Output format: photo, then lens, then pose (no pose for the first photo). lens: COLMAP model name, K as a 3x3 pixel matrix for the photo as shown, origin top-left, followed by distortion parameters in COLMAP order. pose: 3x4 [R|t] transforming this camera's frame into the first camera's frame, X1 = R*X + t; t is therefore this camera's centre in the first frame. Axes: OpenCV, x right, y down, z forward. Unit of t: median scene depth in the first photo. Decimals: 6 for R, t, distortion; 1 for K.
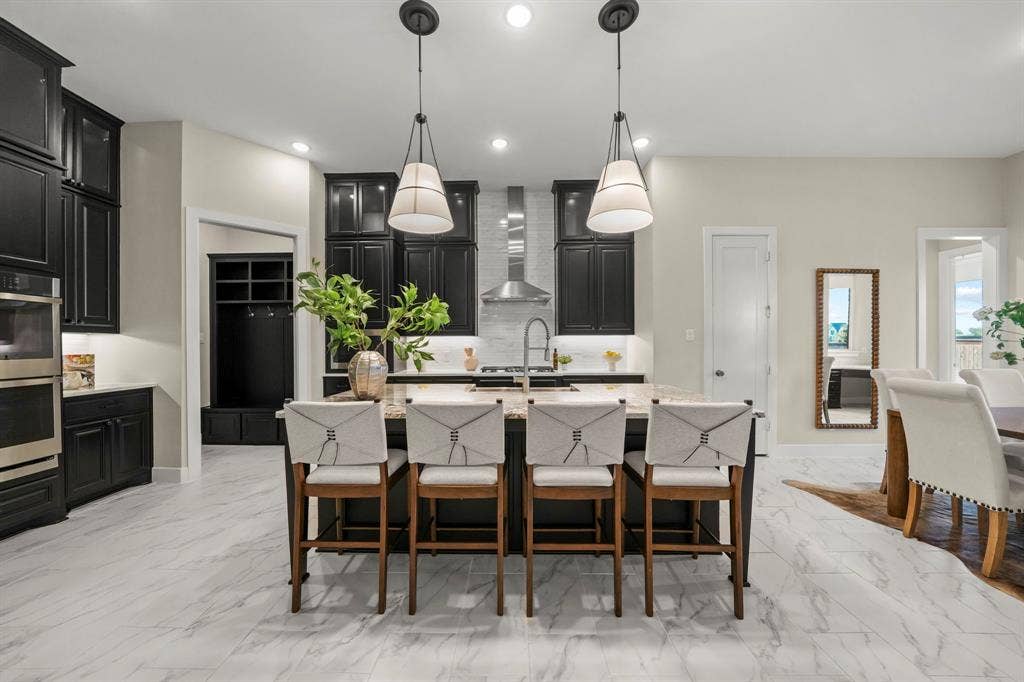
lens RADIAL K [[374.1, 0, 512.0], [0, 374.1, 341.0], [0, 0, 1]] dist [-0.009762, 0.000000]
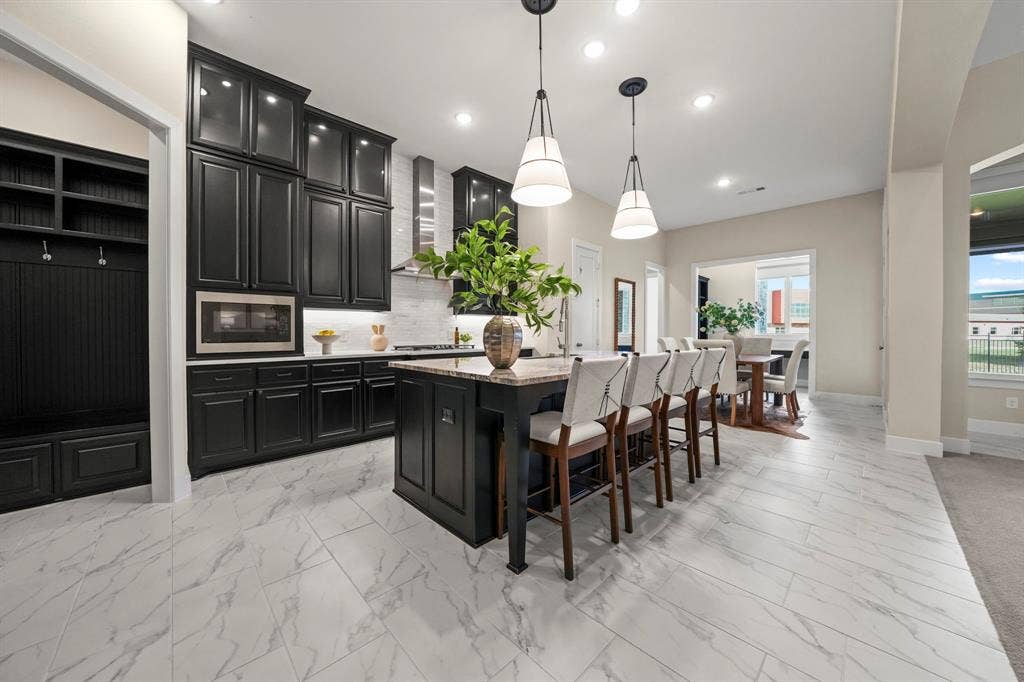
lens RADIAL K [[368.0, 0, 531.2], [0, 368.0, 327.2], [0, 0, 1]] dist [-0.007277, 0.000109]
pose [[0.685895, 0.010027, 0.727631, -0.579493], [-0.005210, 0.999947, -0.008868, 0.034598], [-0.727682, 0.002292, 0.685911, 0.177388]]
